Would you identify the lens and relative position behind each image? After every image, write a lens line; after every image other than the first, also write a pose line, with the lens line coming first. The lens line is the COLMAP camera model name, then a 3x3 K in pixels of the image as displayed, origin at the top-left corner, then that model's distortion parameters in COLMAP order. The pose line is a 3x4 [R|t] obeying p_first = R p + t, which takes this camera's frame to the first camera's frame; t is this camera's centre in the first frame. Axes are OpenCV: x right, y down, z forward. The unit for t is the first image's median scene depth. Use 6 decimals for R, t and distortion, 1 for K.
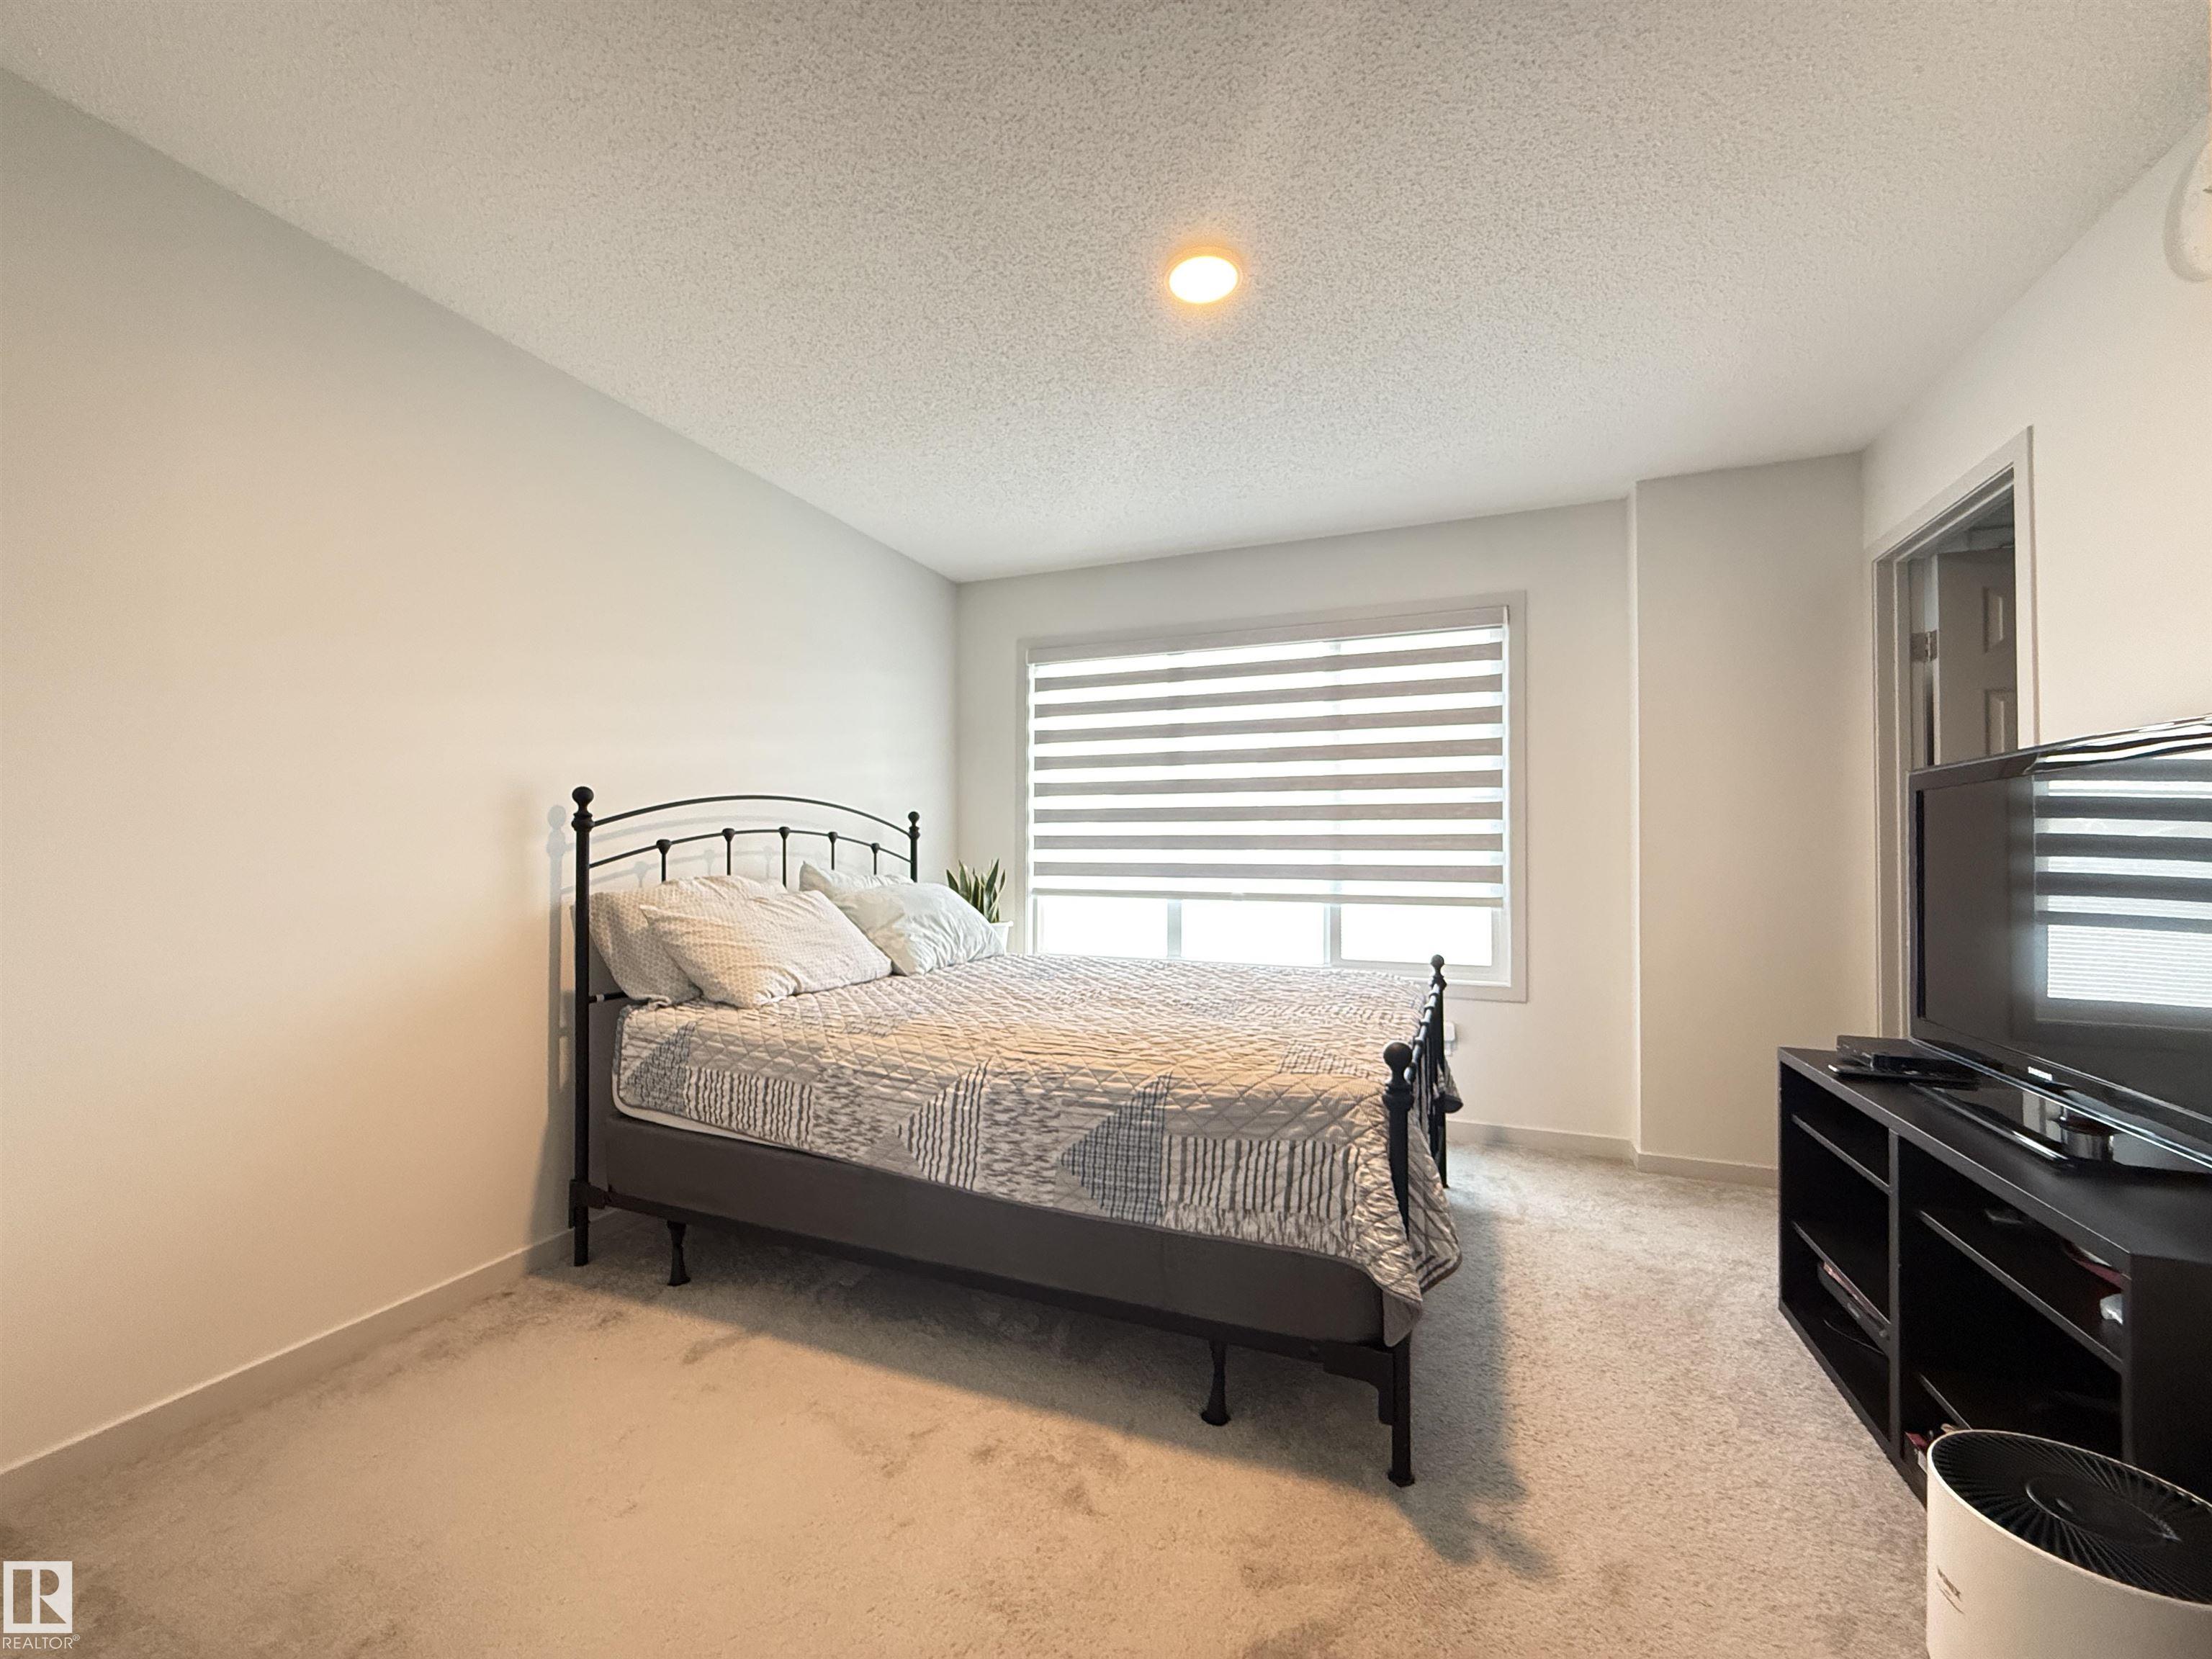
lens RADIAL K [[886.9, 0, 1111.2], [0, 886.9, 832.2], [0, 0, 1]] dist [0.002133, -0.000492]
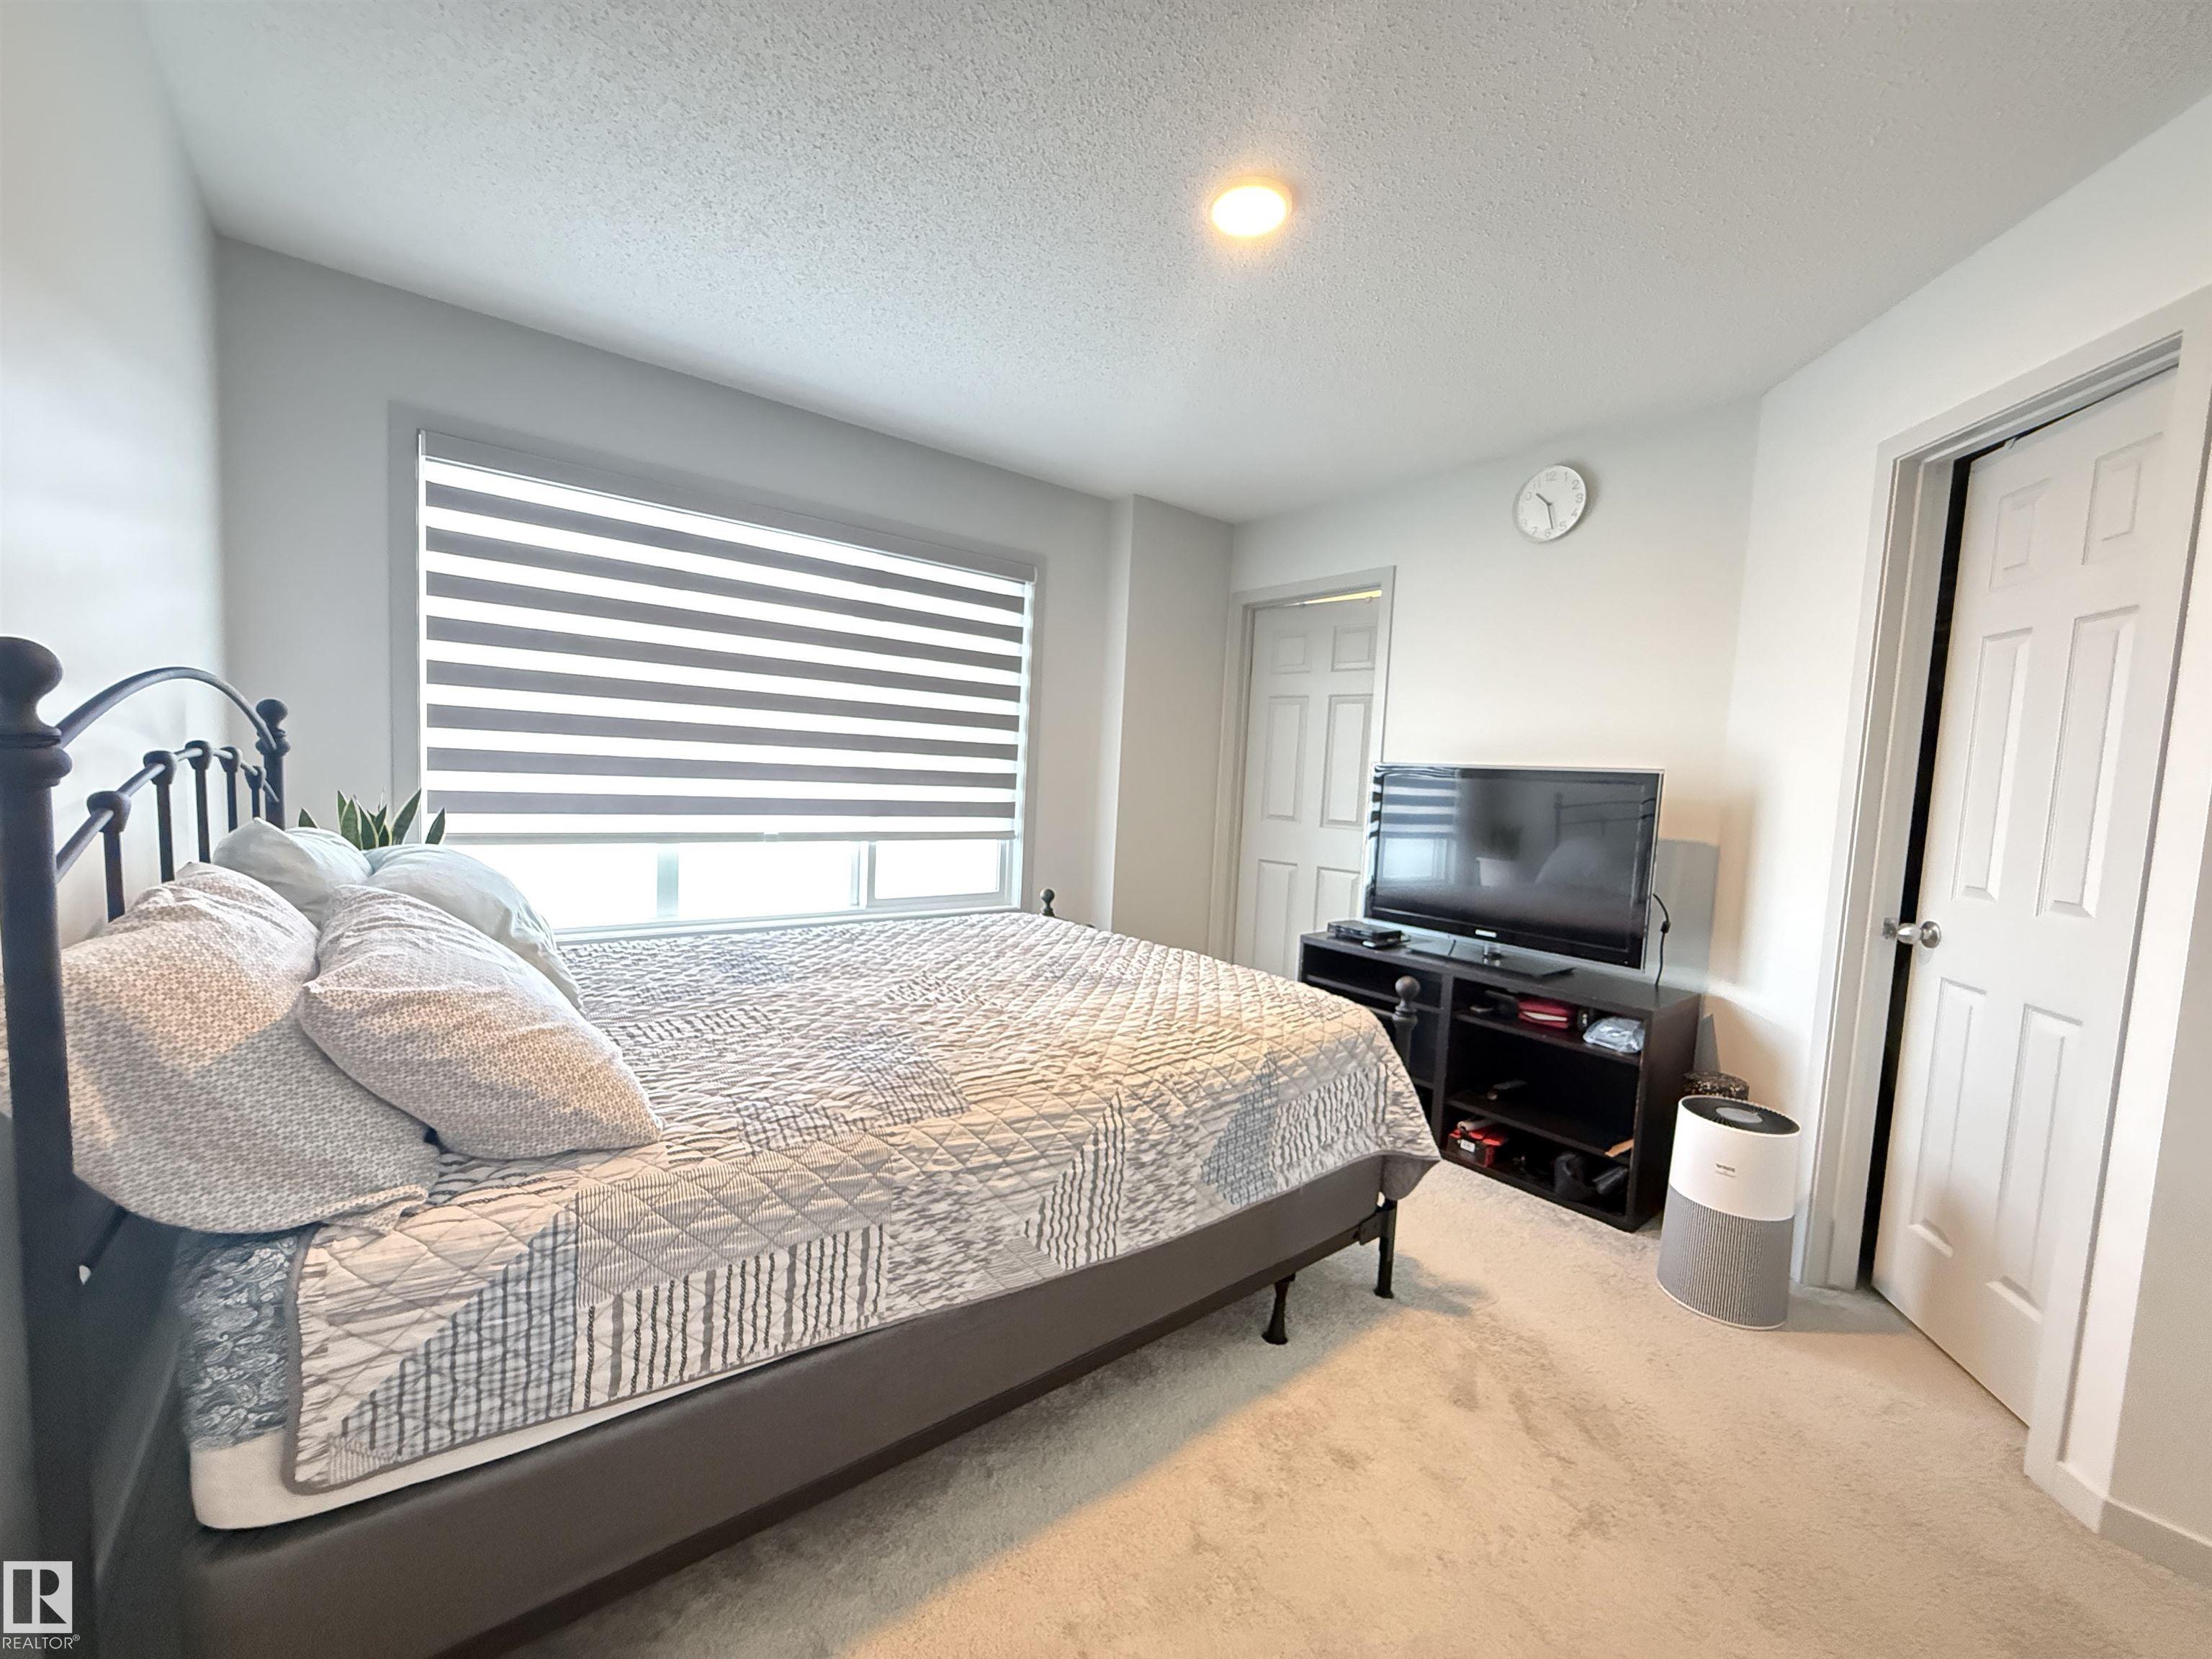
lens RADIAL K [[886.9, 0, 1111.1], [0, 886.9, 826.1], [0, 0, 1]] dist [0.002133, -0.000492]
pose [[0.497862, -0.031130, 0.866697, -0.733957], [-0.072585, 0.994354, 0.077411, -0.043989], [-0.864213, -0.101449, 0.492791, 0.552832]]
